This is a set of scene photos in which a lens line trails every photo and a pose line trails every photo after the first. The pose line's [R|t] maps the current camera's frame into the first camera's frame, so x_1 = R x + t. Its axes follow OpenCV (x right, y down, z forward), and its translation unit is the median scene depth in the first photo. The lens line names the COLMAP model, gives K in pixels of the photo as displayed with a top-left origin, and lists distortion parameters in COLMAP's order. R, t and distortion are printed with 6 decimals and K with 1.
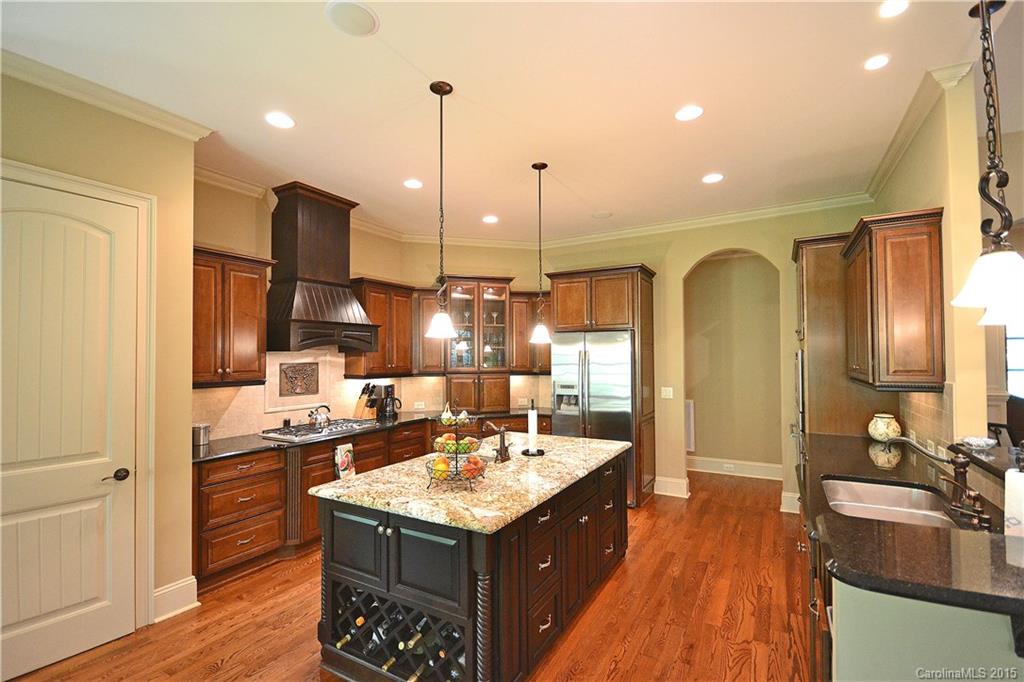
lens RADIAL K [[452.8, 0, 513.9], [0, 452.8, 350.3], [0, 0, 1]] dist [-0.000573, 0.000301]
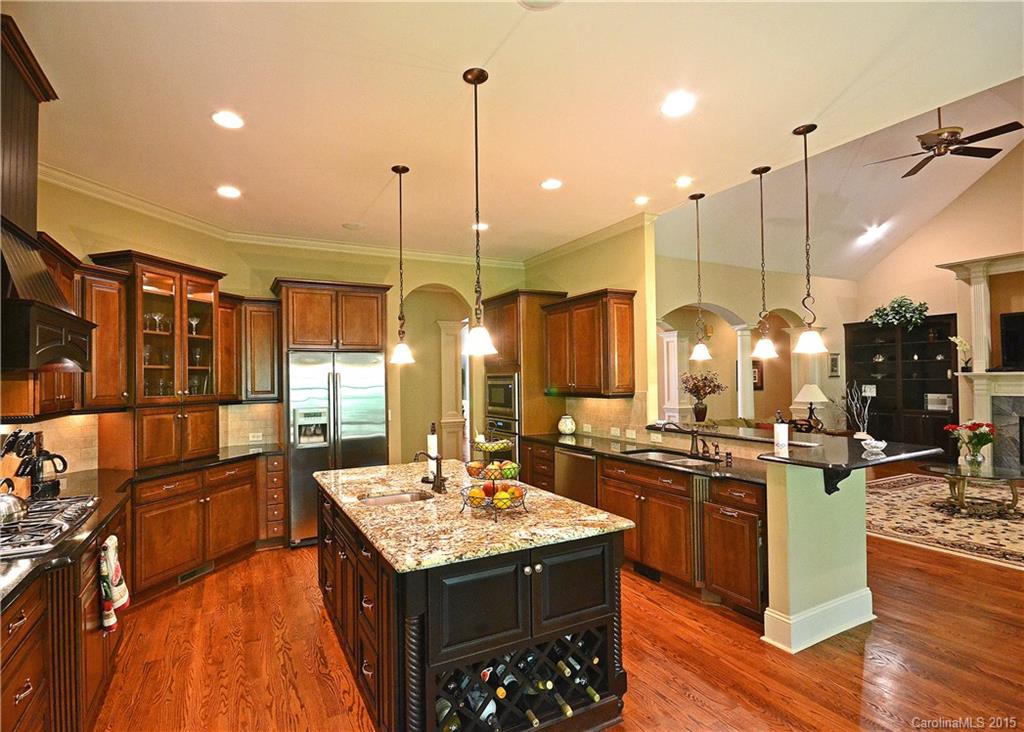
lens RADIAL K [[492.2, 0, 473.0], [0, 492.2, 371.0], [0, 0, 1]] dist [-0.000815, -0.005437]
pose [[0.560736, 0.009084, 0.827945, -0.826228], [-0.002000, 0.999952, -0.009616, 0.010732], [-0.827992, 0.003737, 0.560727, 0.390428]]
